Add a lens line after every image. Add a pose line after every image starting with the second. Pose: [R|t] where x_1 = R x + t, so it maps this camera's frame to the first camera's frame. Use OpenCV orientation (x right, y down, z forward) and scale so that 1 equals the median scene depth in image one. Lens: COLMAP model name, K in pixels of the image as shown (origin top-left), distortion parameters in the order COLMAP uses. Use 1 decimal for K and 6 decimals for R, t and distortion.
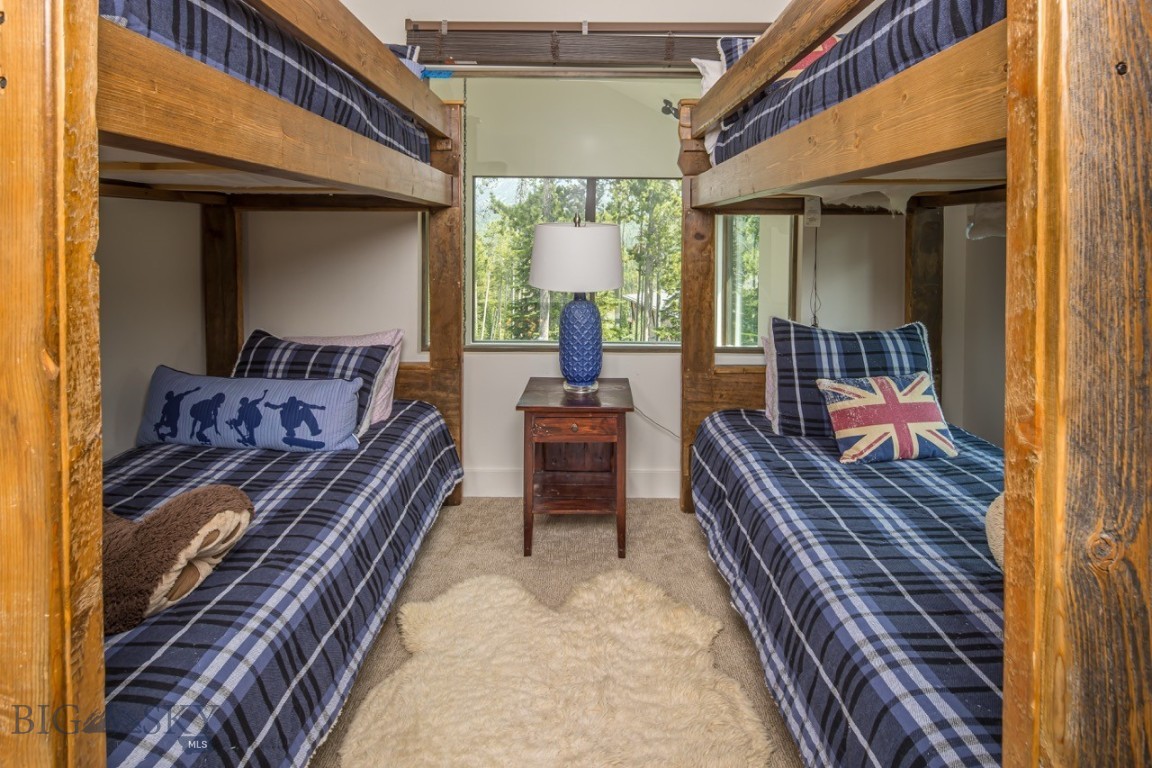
lens RADIAL K [[571.4, 0, 576.9], [0, 571.4, 236.5], [0, 0, 1]] dist [0.001222, -0.000873]
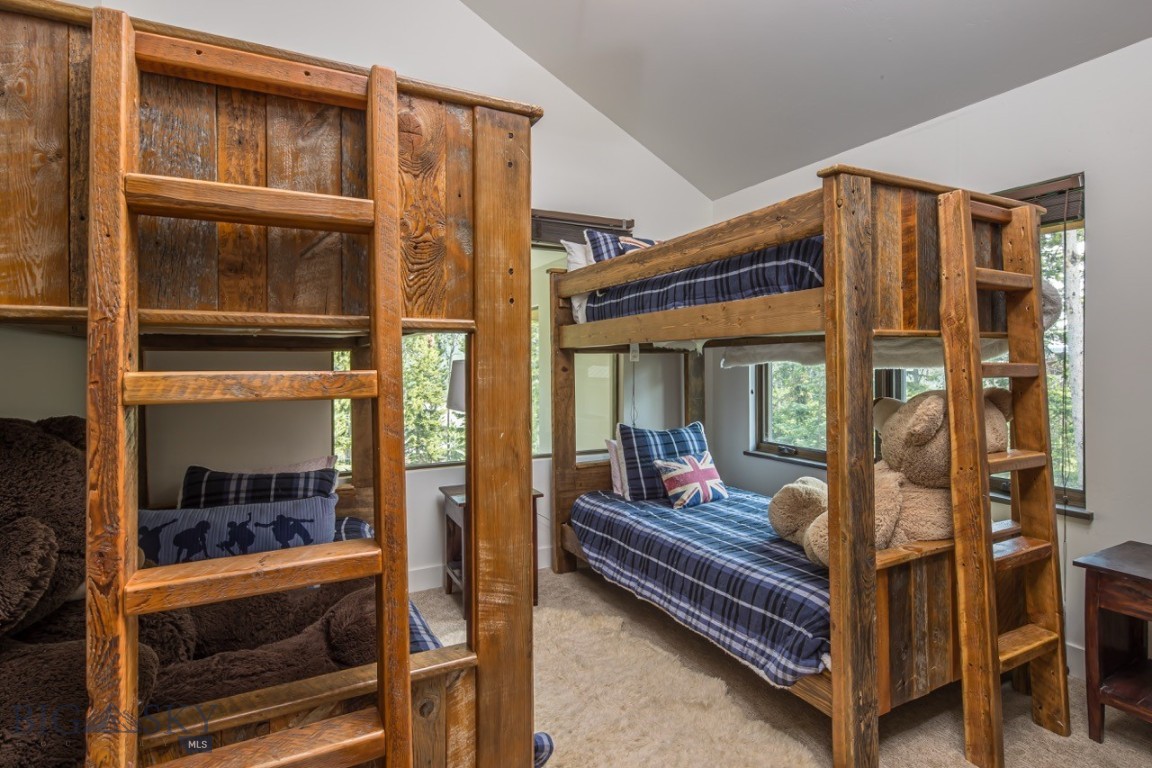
lens RADIAL K [[576.0, 0, 574.7], [0, 576.0, 364.2], [0, 0, 1]] dist [-0.000798, -0.000254]
pose [[0.887727, -0.011495, 0.460227, -0.489359], [0.016883, 0.999829, -0.007594, -0.002197], [-0.460061, 0.014512, 0.887769, -0.287759]]
